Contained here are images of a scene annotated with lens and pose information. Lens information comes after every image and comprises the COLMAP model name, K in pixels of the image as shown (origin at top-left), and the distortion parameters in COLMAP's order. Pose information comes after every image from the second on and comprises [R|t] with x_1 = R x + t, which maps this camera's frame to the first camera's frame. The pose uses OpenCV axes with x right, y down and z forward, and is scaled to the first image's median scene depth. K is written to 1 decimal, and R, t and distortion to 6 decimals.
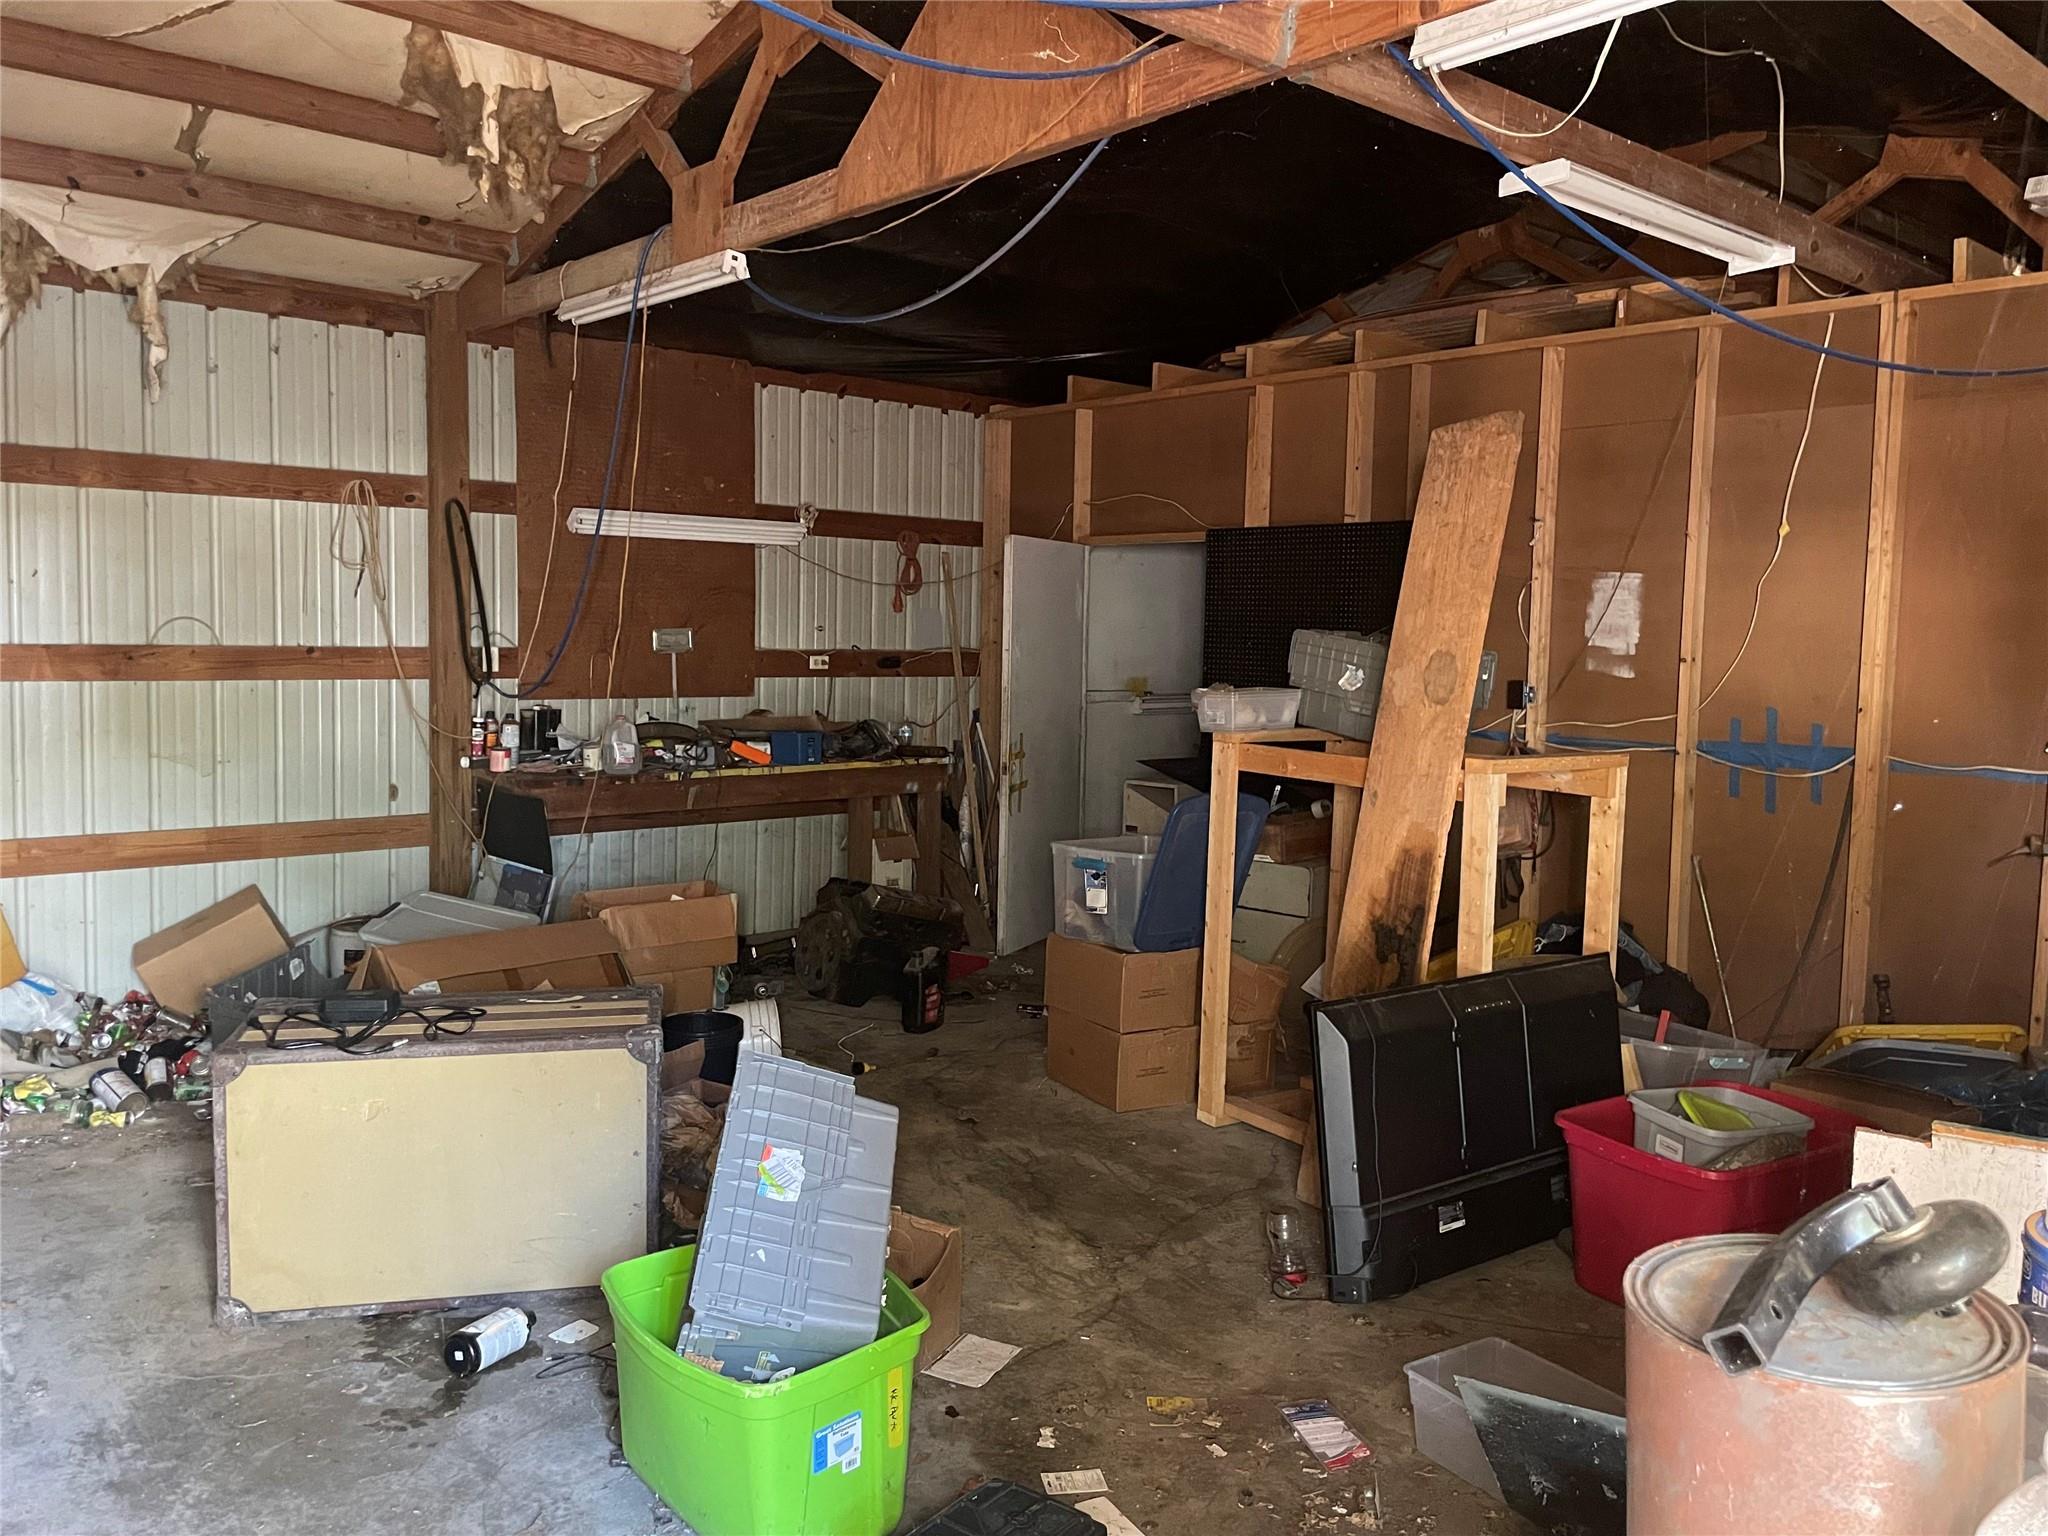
lens RADIAL K [[1552.8, 0, 1023.9], [0, 1552.8, 754.9], [0, 0, 1]] dist [0.038837, -0.100409]
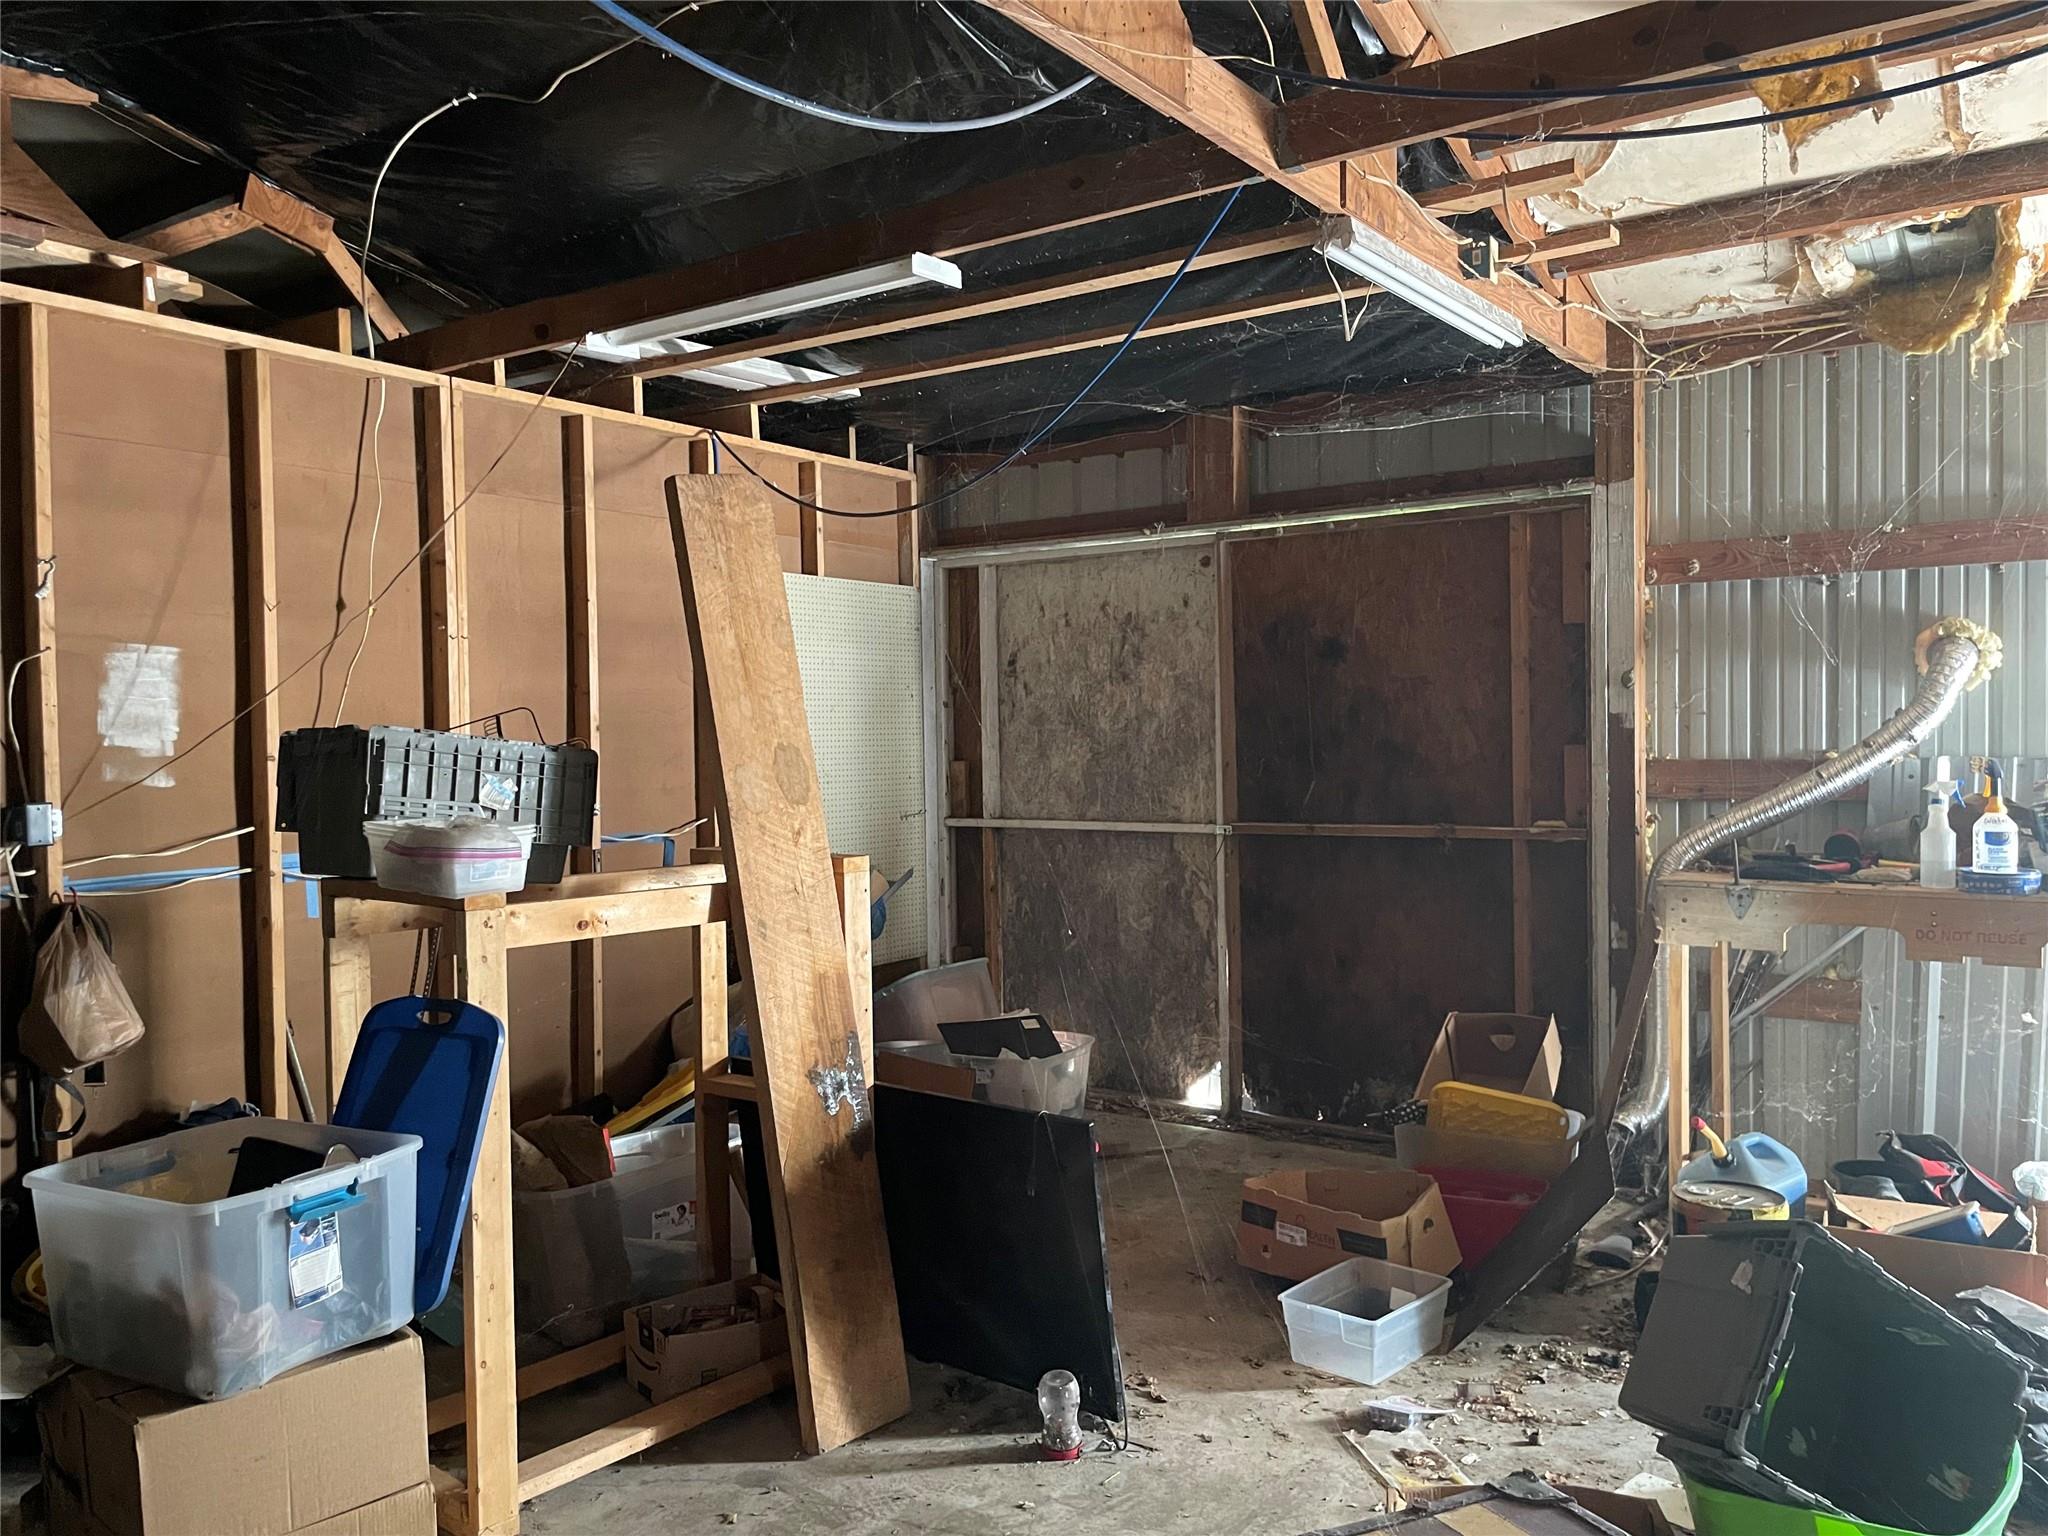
lens RADIAL K [[1552.8, 0, 1055.1], [0, 1552.8, 772.5], [0, 0, 1]] dist [0.038837, -0.100409]
pose [[-0.248507, -0.052473, 0.967208, -0.434579], [0.088287, 0.993148, 0.076564, -0.075723], [-0.964598, 0.104418, -0.242171, 0.770934]]
